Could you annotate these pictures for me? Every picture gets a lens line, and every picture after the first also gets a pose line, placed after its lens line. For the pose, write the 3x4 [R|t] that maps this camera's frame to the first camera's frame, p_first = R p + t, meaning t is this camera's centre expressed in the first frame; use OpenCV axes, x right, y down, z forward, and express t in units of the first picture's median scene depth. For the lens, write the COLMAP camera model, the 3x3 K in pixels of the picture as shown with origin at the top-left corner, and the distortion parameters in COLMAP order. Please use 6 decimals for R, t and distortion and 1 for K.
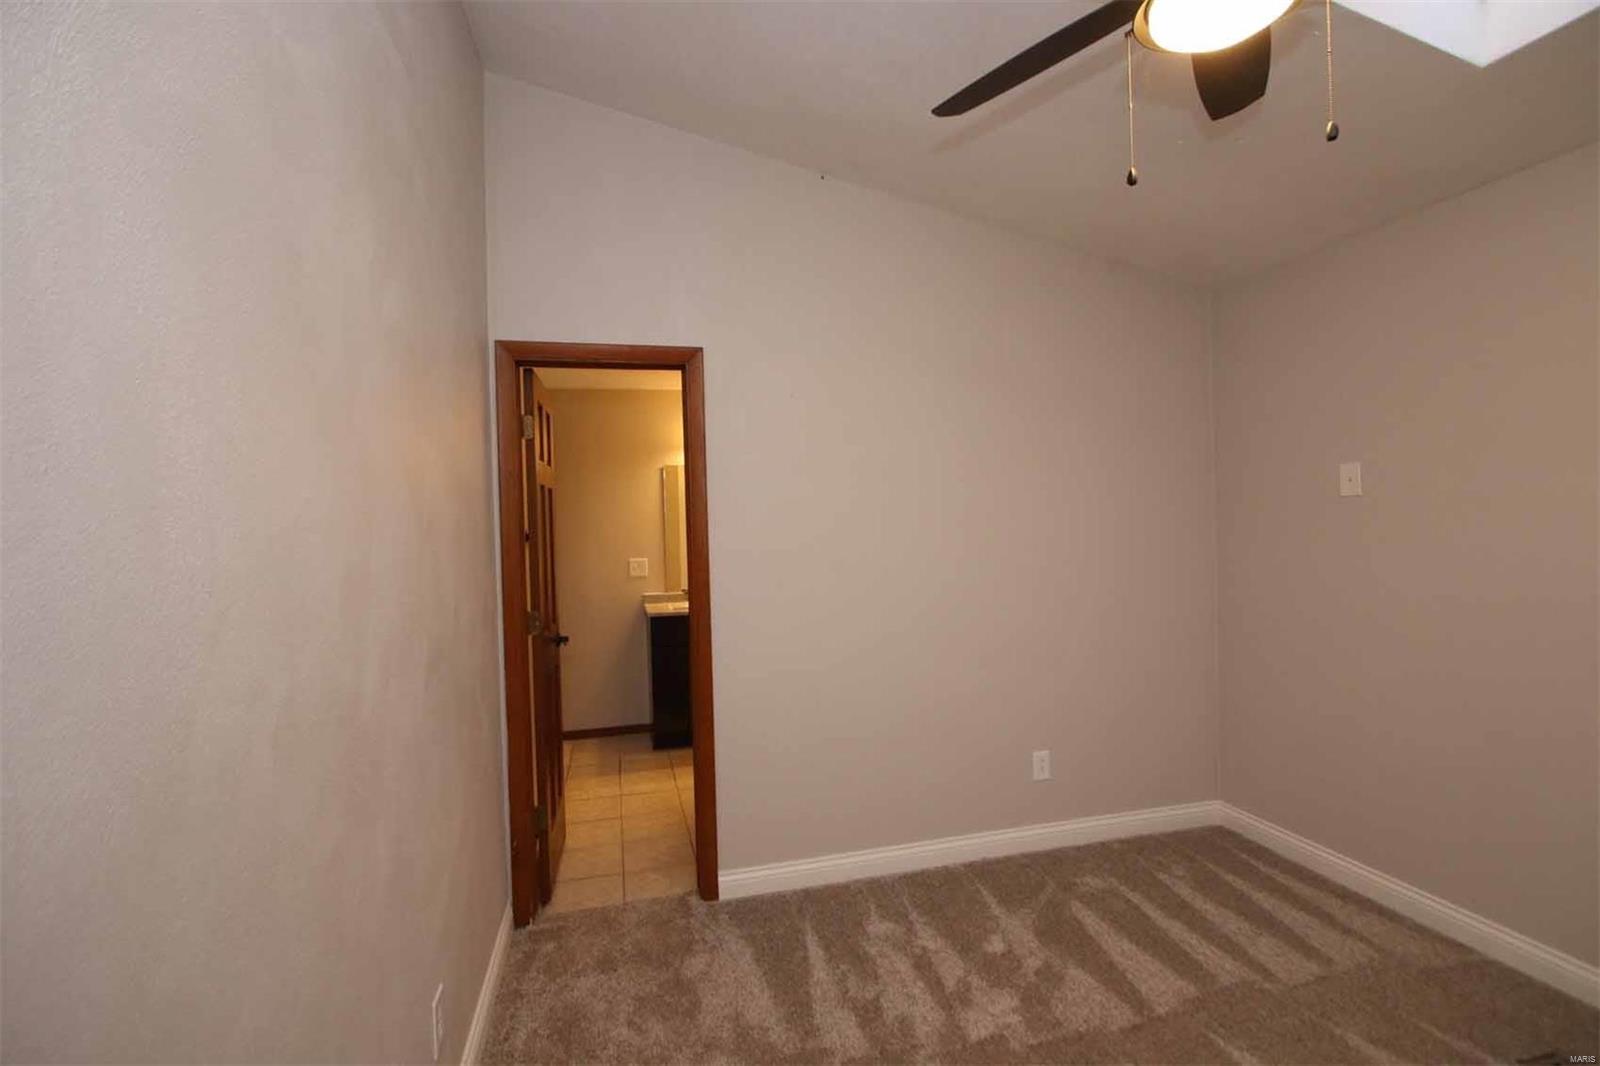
lens RADIAL K [[733.6, 0, 795.1], [0, 733.6, 533.8], [0, 0, 1]] dist [-0.012268, 0.000860]
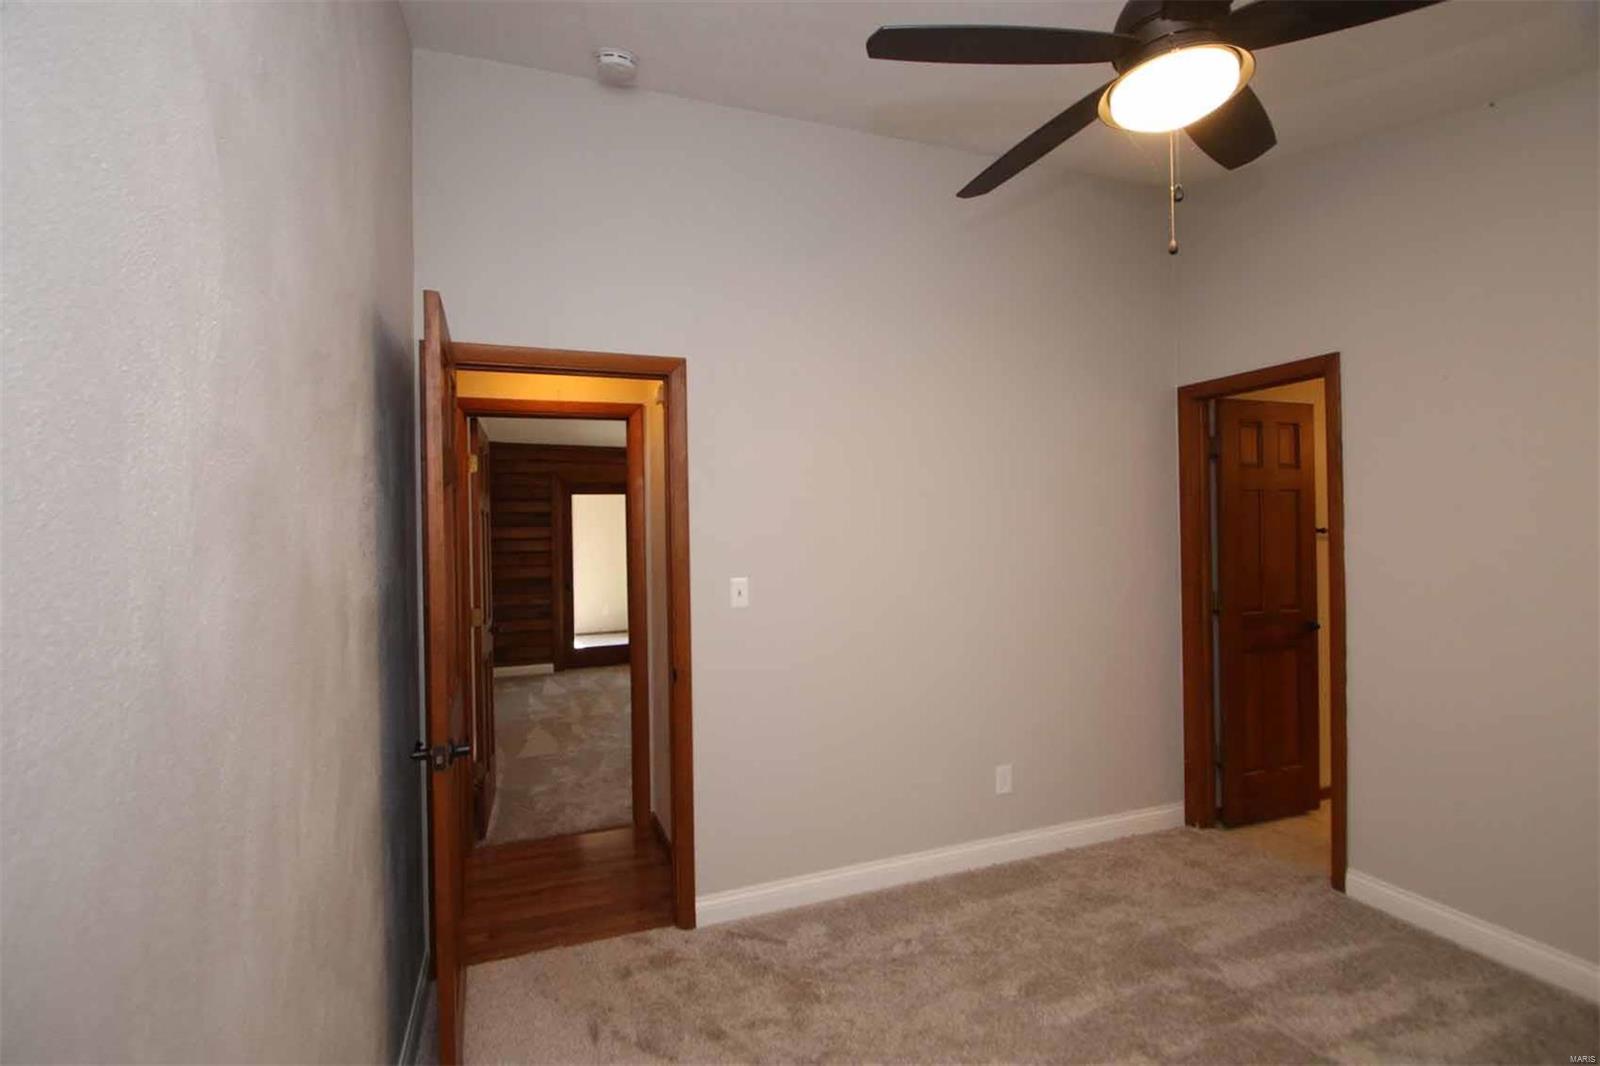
lens RADIAL K [[733.6, 0, 795.1], [0, 733.6, 533.8], [0, 0, 1]] dist [-0.012268, 0.000860]
pose [[0.121014, 0.029757, -0.992205, 0.922794], [-0.002398, 0.999556, 0.029685, -0.034760], [0.992648, -0.001213, 0.121031, 0.133911]]
